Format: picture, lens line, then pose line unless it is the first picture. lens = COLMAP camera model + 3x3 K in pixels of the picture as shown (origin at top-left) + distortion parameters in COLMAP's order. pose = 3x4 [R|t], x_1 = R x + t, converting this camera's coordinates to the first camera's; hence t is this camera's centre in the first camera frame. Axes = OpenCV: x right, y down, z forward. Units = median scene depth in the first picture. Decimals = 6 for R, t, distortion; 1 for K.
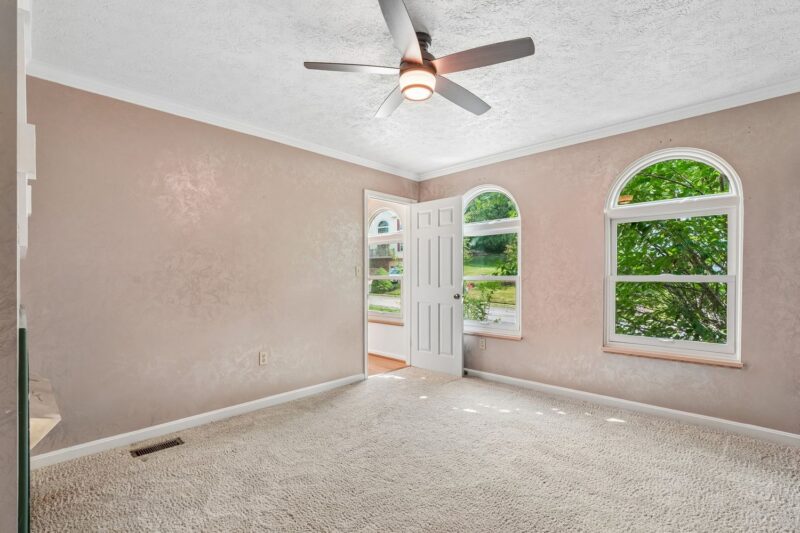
lens RADIAL K [[361.8, 0, 396.5], [0, 361.8, 269.3], [0, 0, 1]] dist [-0.014738, -0.000121]
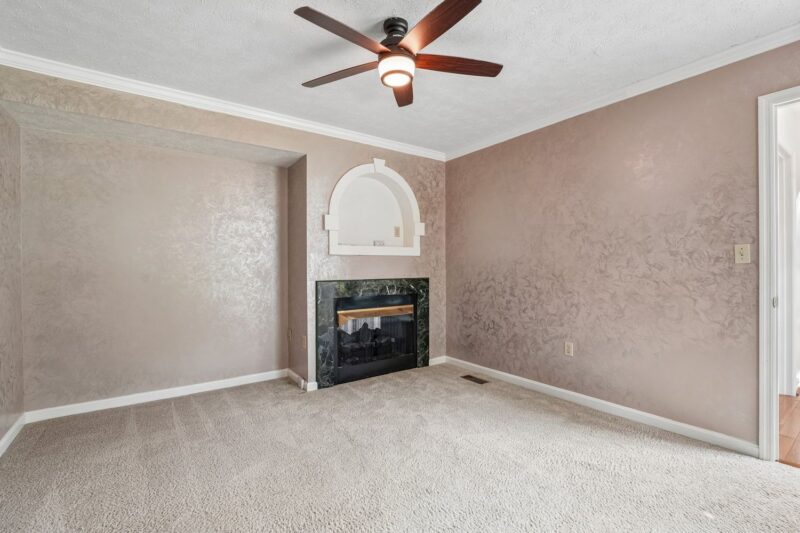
lens RADIAL K [[361.8, 0, 396.5], [0, 361.8, 269.3], [0, 0, 1]] dist [-0.014738, -0.000121]
pose [[-0.174773, 0.012652, -0.984528, 0.697647], [0.019398, 0.999768, 0.009404, 0.018921], [0.984418, -0.017455, -0.174977, 0.780308]]
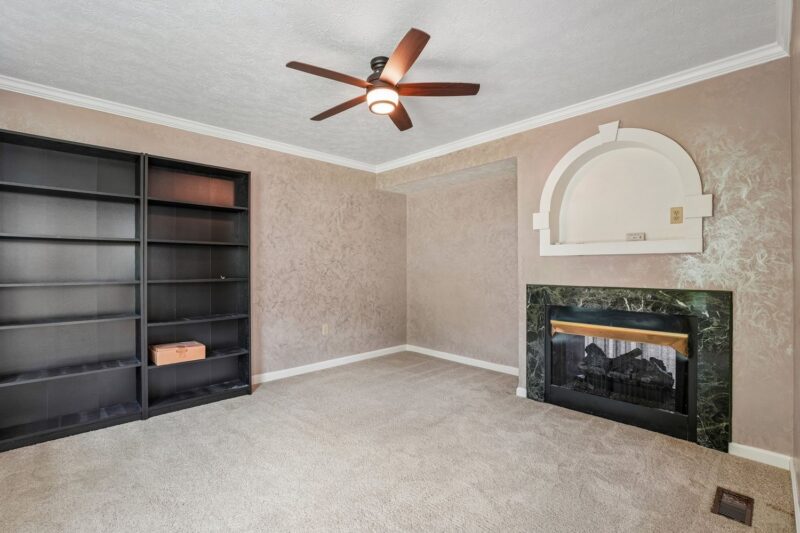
lens RADIAL K [[372.5, 0, 400.0], [0, 372.5, 266.5], [0, 0, 1]] dist [-0.014761, -0.000276]
pose [[-0.998883, 0.003015, 0.047147, -0.034996], [0.002218, 0.999854, -0.016945, 0.025735], [-0.047191, -0.016822, -0.998744, 1.458035]]
